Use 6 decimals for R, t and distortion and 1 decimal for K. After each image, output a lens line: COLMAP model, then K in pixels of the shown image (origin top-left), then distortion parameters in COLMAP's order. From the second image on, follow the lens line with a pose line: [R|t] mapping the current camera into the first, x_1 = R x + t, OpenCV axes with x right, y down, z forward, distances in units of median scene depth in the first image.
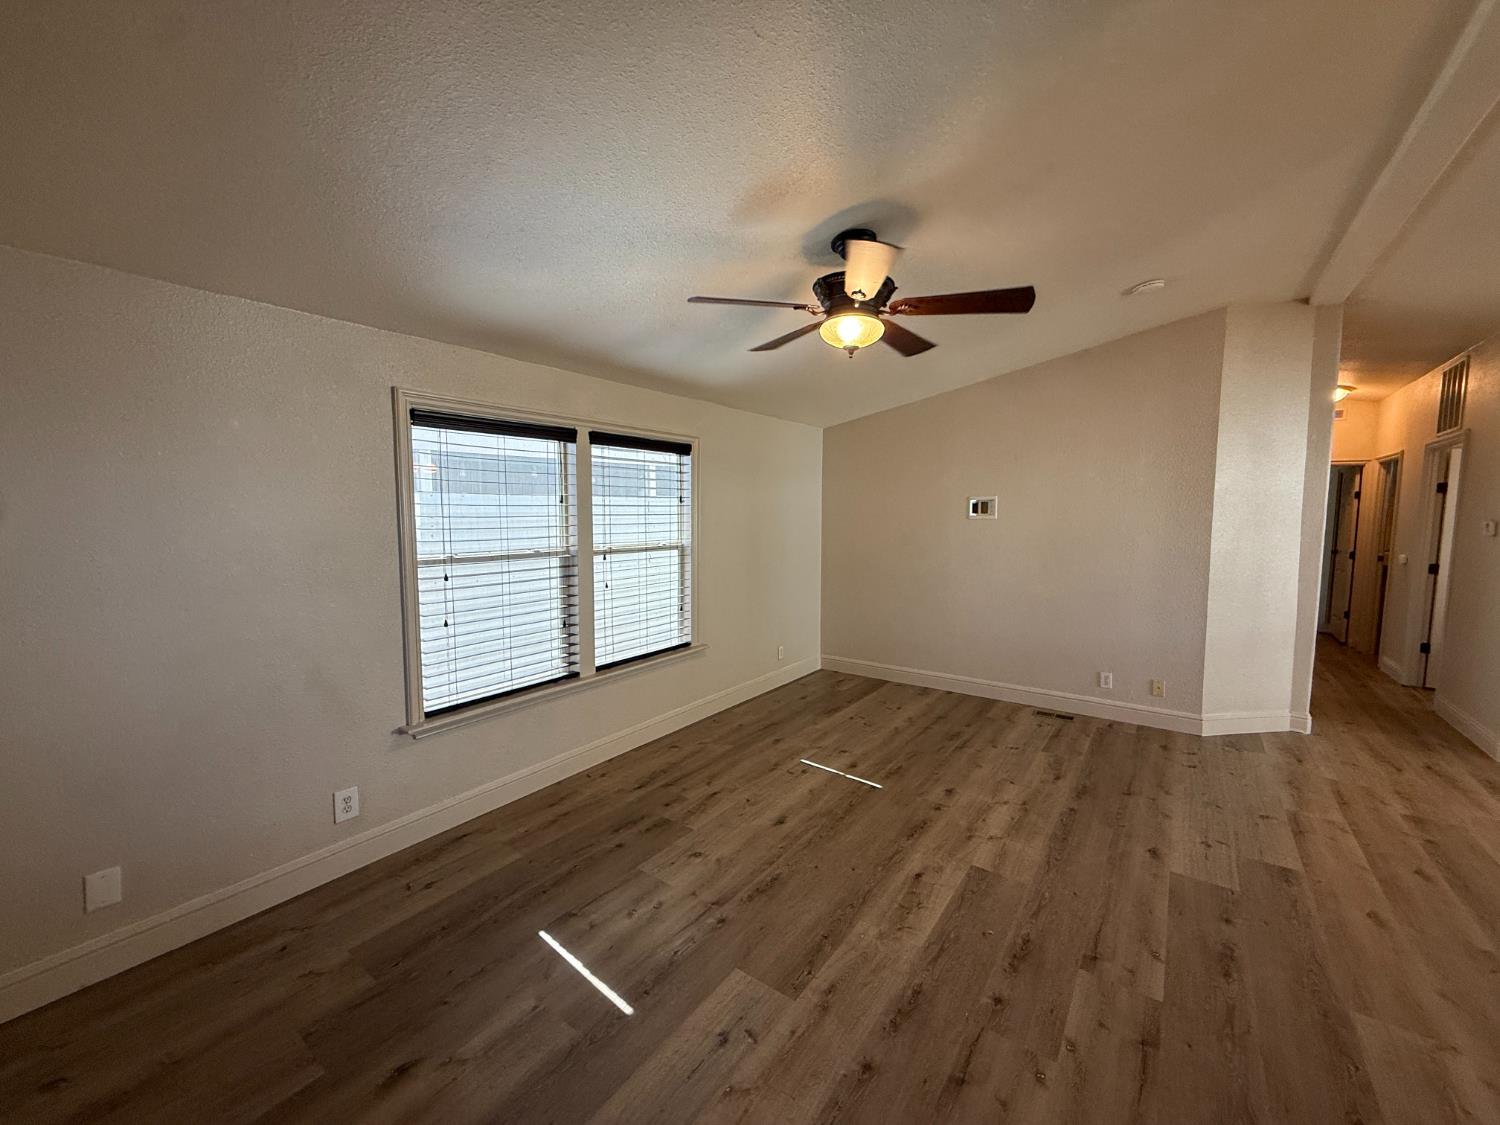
lens RADIAL K [[593.4, 0, 751.6], [0, 593.4, 561.1], [0, 0, 1]] dist [0.005535, -0.000424]
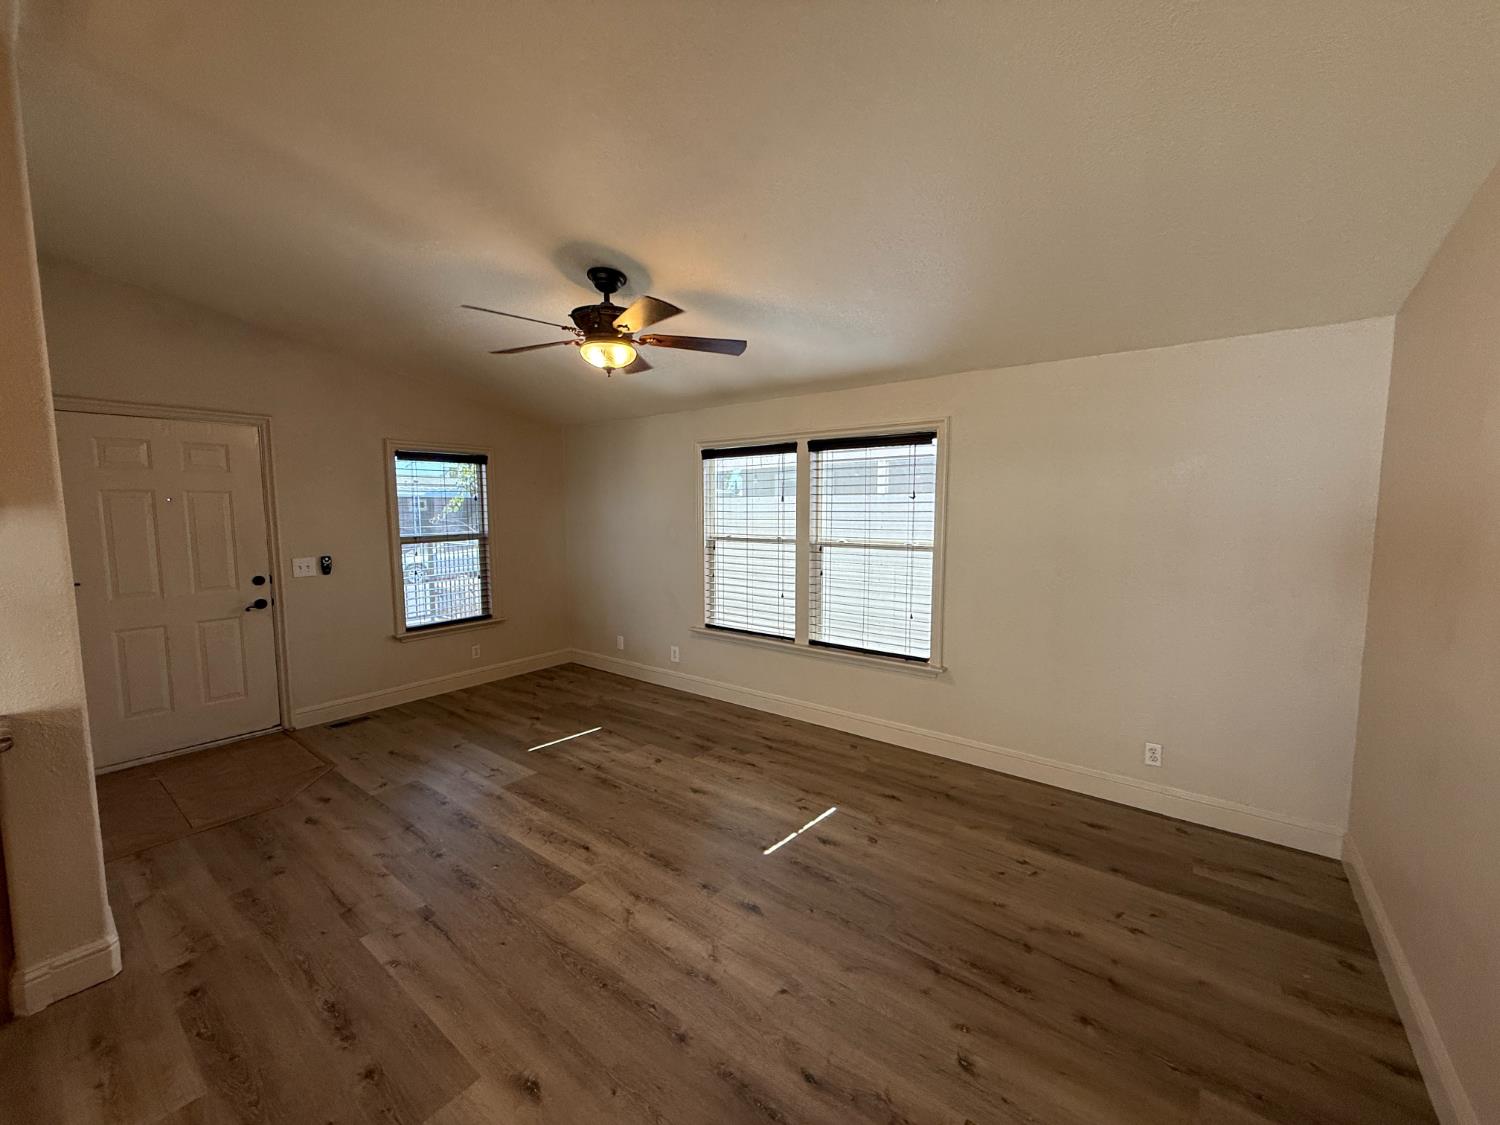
lens RADIAL K [[593.4, 0, 743.0], [0, 593.4, 561.4], [0, 0, 1]] dist [0.005535, -0.000424]
pose [[-0.028911, 0.089259, -0.995589, 1.061458], [-0.083496, 0.992309, 0.091390, -0.086878], [0.996089, 0.085769, -0.021235, 1.033794]]
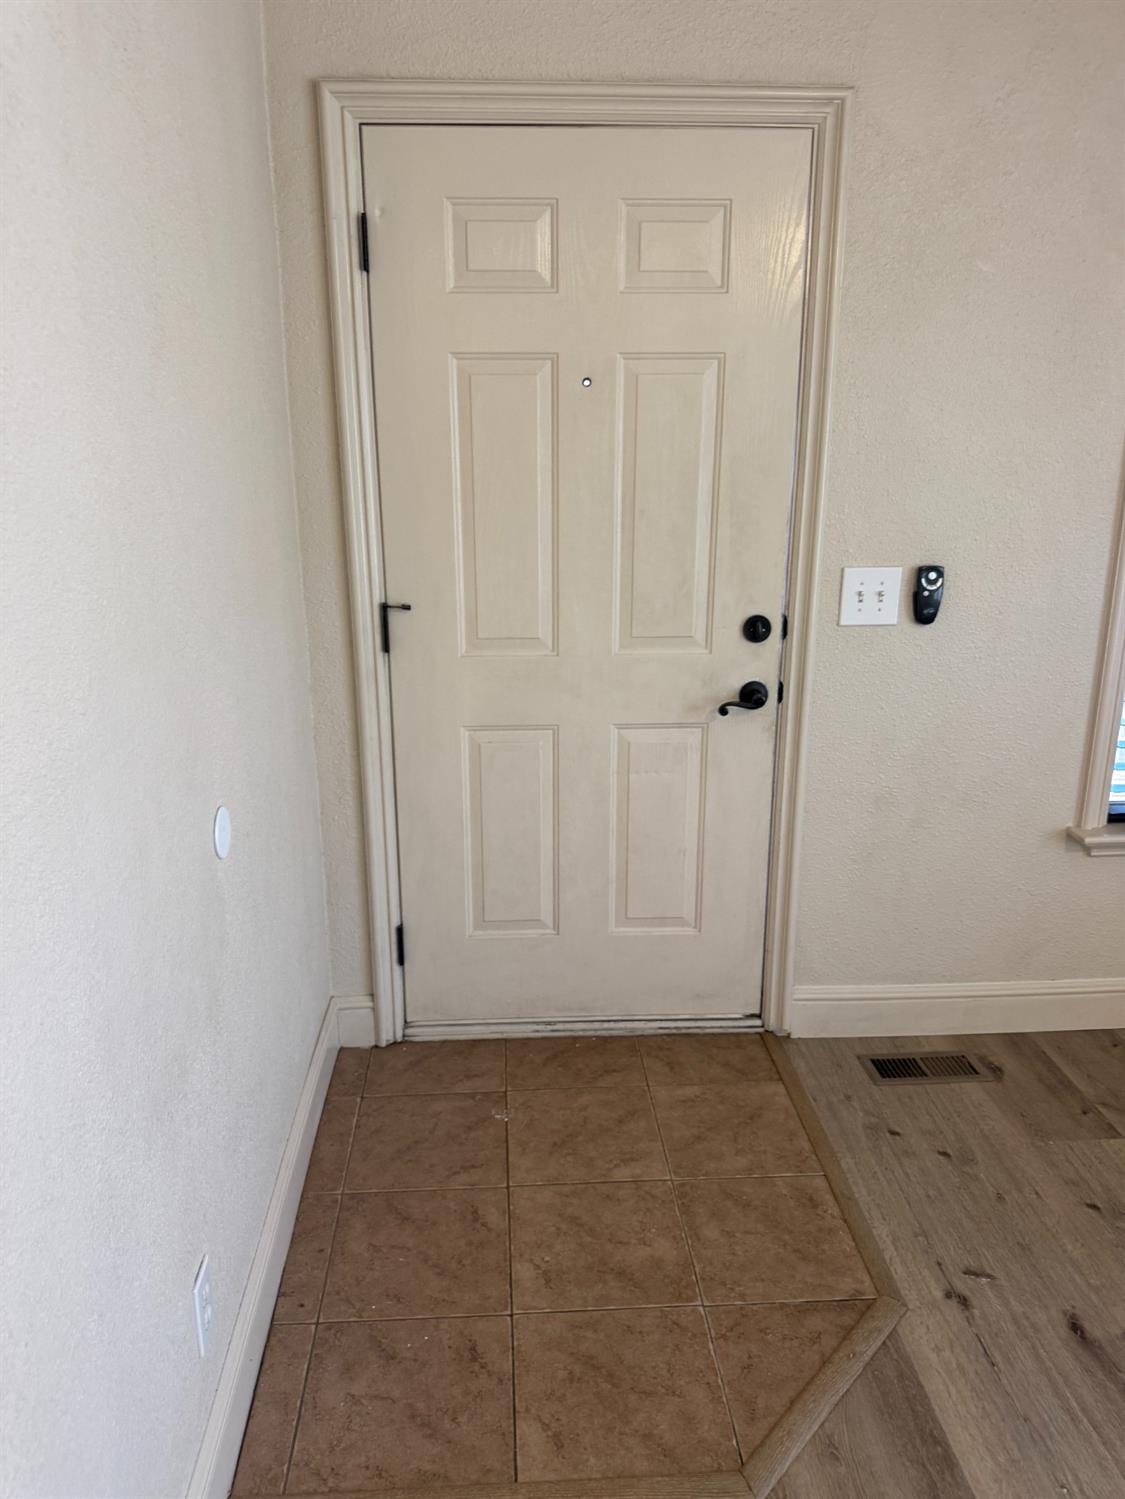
lens RADIAL K [[1045.6, 0, 559.0], [0, 1045.6, 748.2], [0, 0, 1]] dist [0.027427, -0.002858]
pose [[-0.769817, 0.181811, -0.611822, 0.472085], [-0.053839, 0.936658, 0.346083, -0.024098], [0.635990, 0.299361, -0.711267, 0.501836]]
